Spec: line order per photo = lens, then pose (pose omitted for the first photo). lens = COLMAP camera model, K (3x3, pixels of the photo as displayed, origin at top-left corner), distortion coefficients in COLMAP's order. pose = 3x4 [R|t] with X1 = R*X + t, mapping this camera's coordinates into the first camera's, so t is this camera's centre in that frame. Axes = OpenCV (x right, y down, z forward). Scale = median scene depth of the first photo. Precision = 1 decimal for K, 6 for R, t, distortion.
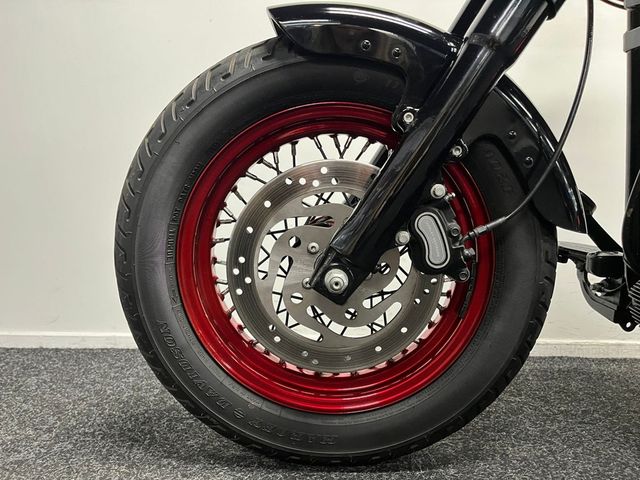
lens RADIAL K [[487.0, 0, 320.7], [0, 487.0, 239.6], [0, 0, 1]] dist [0.045122, -0.045195]
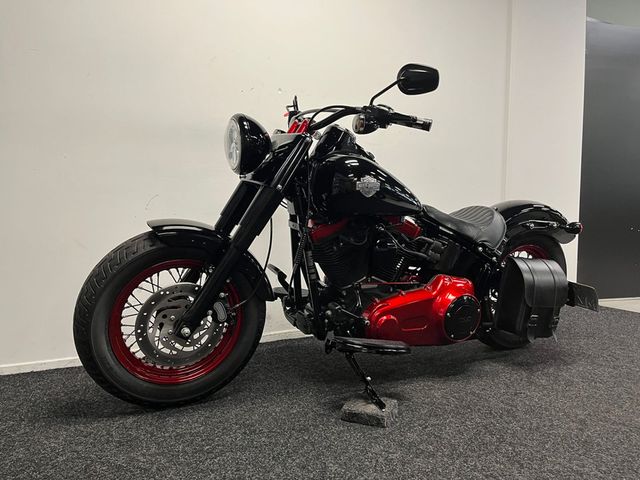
lens RADIAL K [[487.0, 0, 314.7], [0, 487.0, 253.0], [0, 0, 1]] dist [0.045122, -0.045195]
pose [[0.893353, -0.052569, 0.446270, -0.444452], [0.025978, 0.997514, 0.065502, -0.438975], [-0.448604, -0.046923, 0.892498, -1.469212]]
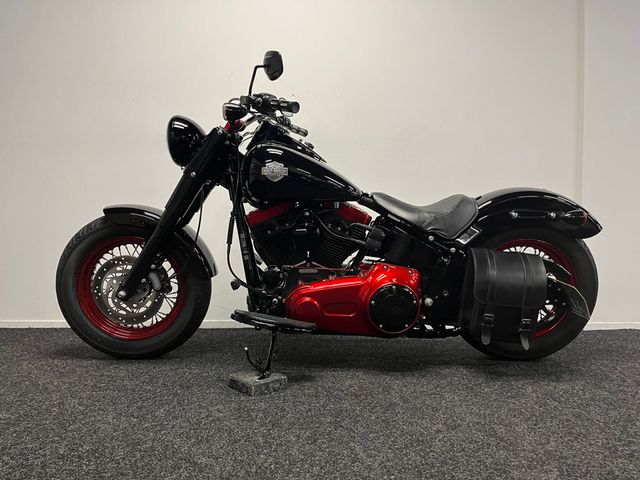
lens RADIAL K [[487.0, 0, 318.7], [0, 487.0, 241.7], [0, 0, 1]] dist [0.045122, -0.045195]
pose [[0.999801, -0.007975, 0.018270, 1.124716], [0.008188, 0.999899, -0.011623, -0.190324], [-0.018176, 0.011770, 0.999766, -2.017400]]
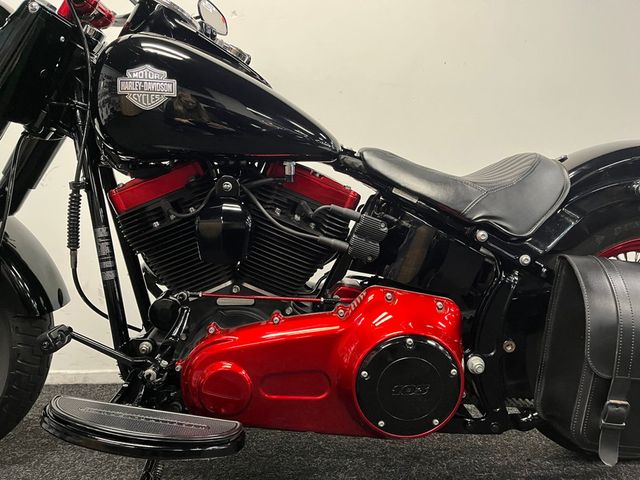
lens RADIAL K [[487.0, 0, 322.8], [0, 487.0, 243.1], [0, 0, 1]] dist [0.045122, -0.045195]
pose [[0.998180, -0.011178, 0.059257, 1.293722], [0.012074, 0.999818, -0.014787, -0.201278], [-0.059081, 0.015476, 0.998133, -0.573515]]
